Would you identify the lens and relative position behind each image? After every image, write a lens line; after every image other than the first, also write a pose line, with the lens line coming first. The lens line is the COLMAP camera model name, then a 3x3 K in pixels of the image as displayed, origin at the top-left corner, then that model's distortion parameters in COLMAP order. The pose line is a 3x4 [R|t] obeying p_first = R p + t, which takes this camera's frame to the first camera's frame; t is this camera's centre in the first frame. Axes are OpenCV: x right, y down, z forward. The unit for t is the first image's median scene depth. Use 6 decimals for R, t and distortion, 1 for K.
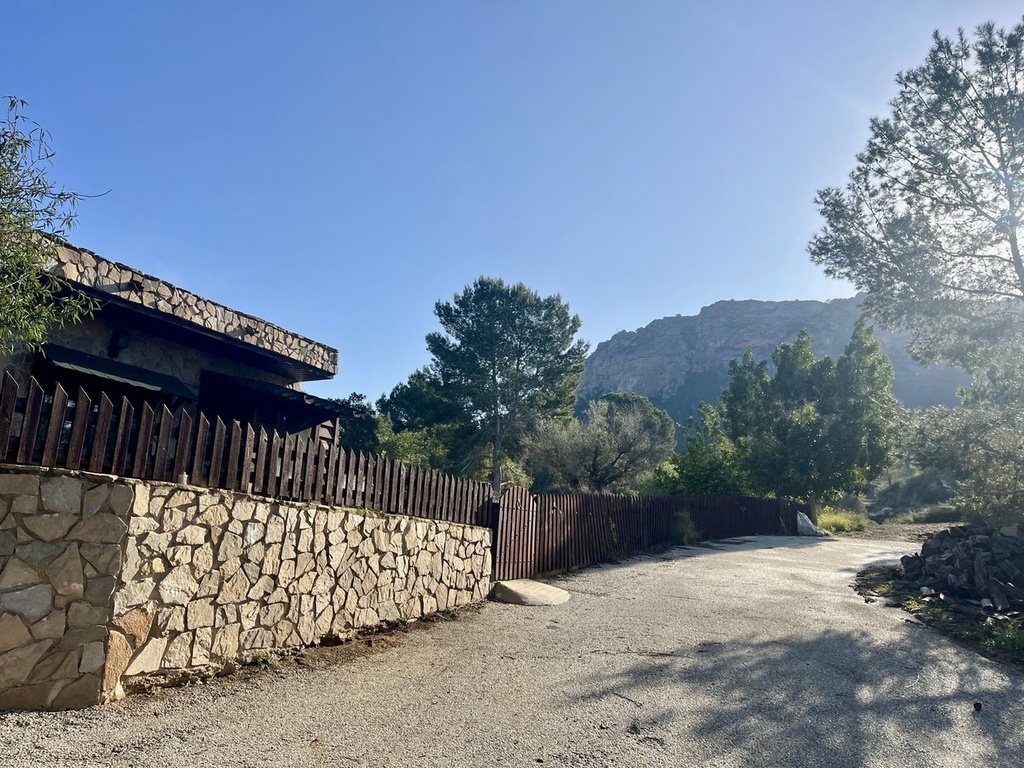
lens RADIAL K [[776.2, 0, 512.0], [0, 776.2, 384.0], [0, 0, 1]] dist [0.005543, 0.000090]
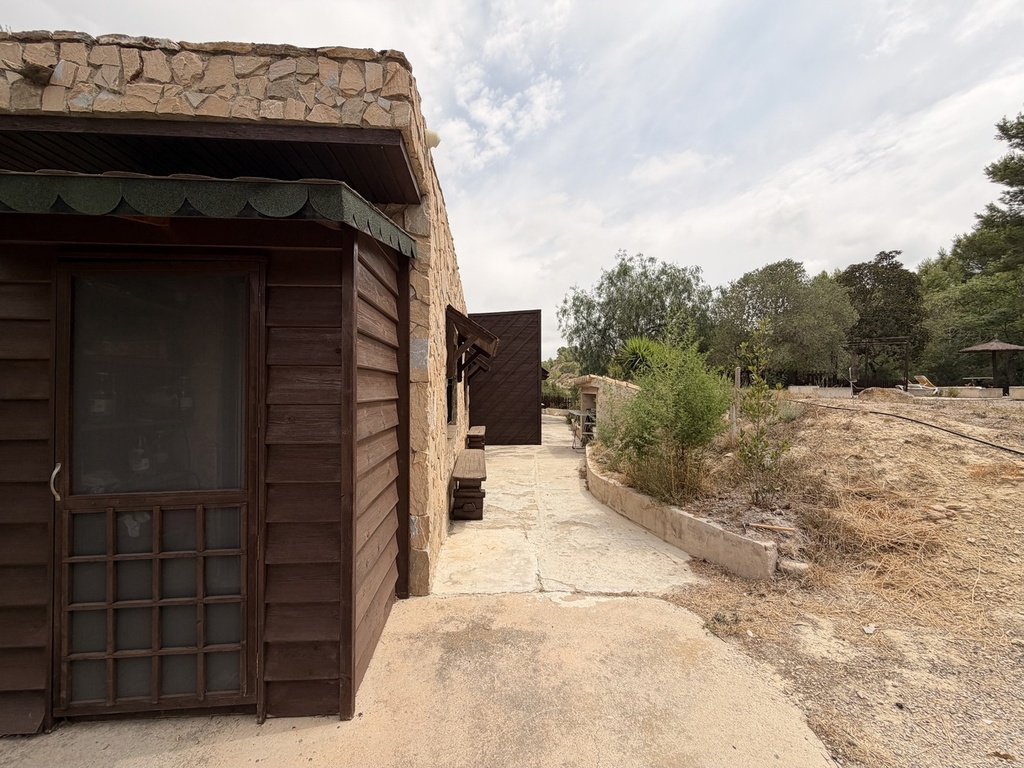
lens RADIAL K [[397.5, 0, 512.0], [0, 397.5, 384.0], [0, 0, 1]] dist [-0.000694, -0.000137]
pose [[0.518542, -0.050192, -0.853577, -0.015395], [0.220779, 0.972284, 0.076949, 0.025926], [0.826057, -0.228353, 0.515252, 0.248471]]
